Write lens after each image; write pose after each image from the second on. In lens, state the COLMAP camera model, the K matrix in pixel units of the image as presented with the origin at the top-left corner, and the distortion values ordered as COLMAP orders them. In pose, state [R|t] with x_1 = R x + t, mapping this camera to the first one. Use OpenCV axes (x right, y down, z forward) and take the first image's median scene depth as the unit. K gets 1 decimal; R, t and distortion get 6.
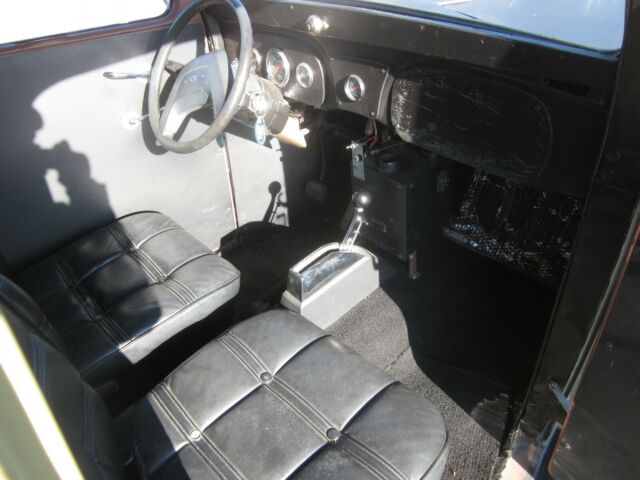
lens RADIAL K [[547.5, 0, 320.0], [0, 547.5, 240.0], [0, 0, 1]] dist [-0.040423, -0.012233]
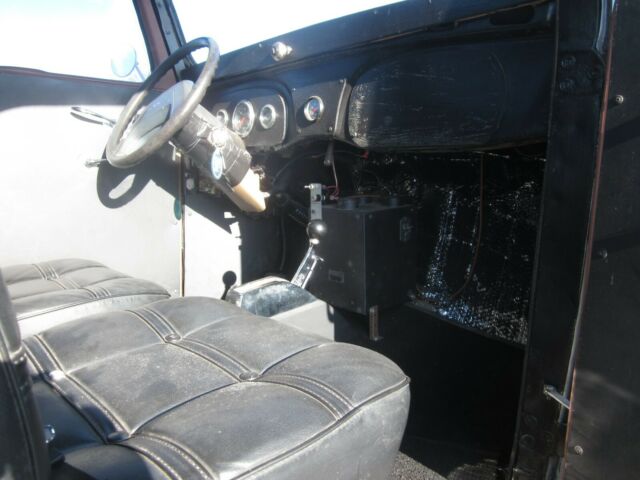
lens RADIAL K [[547.5, 0, 320.0], [0, 547.5, 240.0], [0, 0, 1]] dist [-0.040423, -0.012233]
pose [[0.997488, 0.067697, 0.020862, 0.062494], [-0.050370, 0.884886, -0.463076, 0.363127], [-0.049809, 0.460862, 0.886073, 0.191109]]
